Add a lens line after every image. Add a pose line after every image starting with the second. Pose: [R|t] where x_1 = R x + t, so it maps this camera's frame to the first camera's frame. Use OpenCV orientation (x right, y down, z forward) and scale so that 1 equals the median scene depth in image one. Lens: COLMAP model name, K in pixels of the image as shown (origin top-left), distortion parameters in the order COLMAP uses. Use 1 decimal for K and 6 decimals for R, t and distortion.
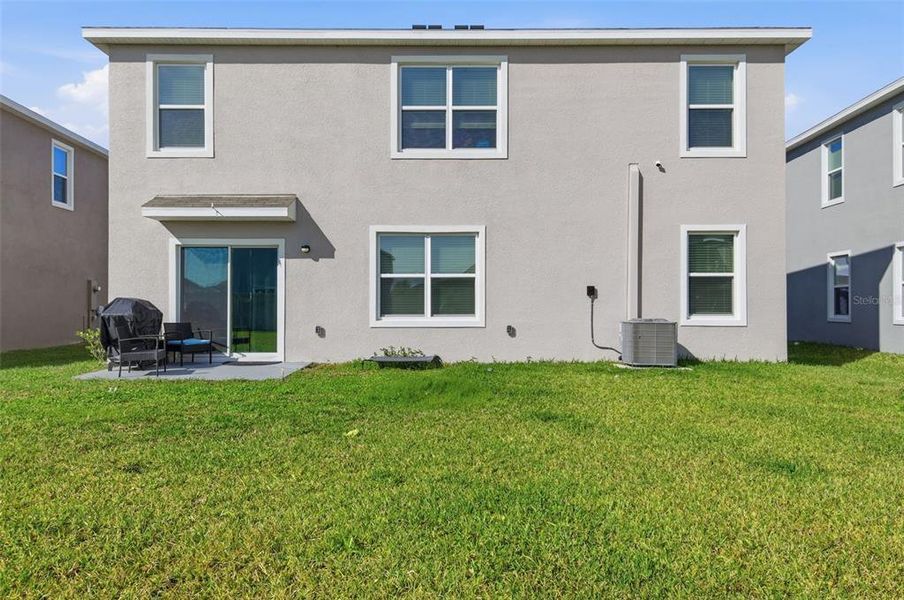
lens RADIAL K [[521.5, 0, 452.0], [0, 521.5, 300.0], [0, 0, 1]] dist [-0.002695, -0.000747]
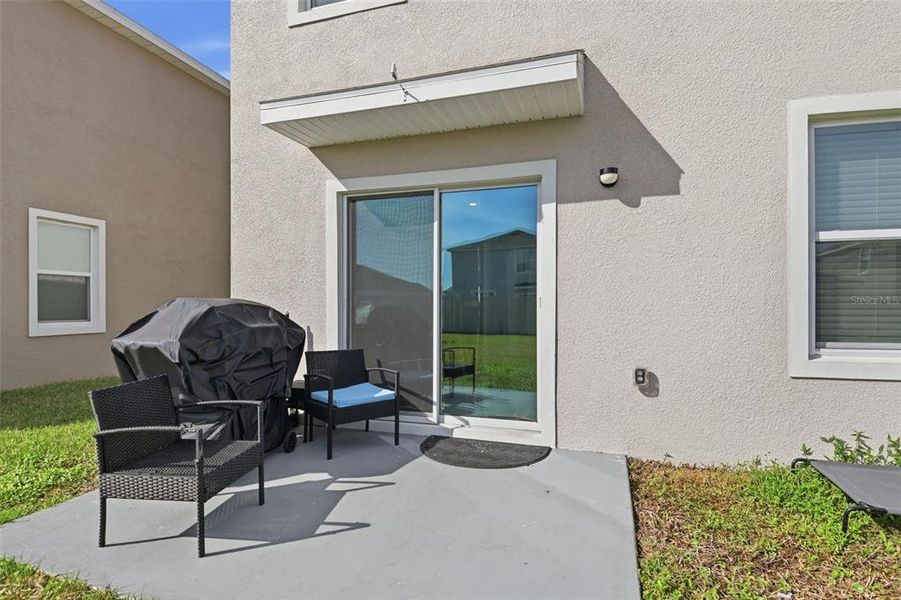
lens RADIAL K [[519.8, 0, 450.5], [0, 519.8, 300.0], [0, 0, 1]] dist [-0.002695, -0.000747]
pose [[0.922747, -0.005097, -0.385372, -0.237293], [0.005831, 0.999983, 0.000737, -0.002887], [0.385362, -0.002927, 0.922761, 0.577959]]
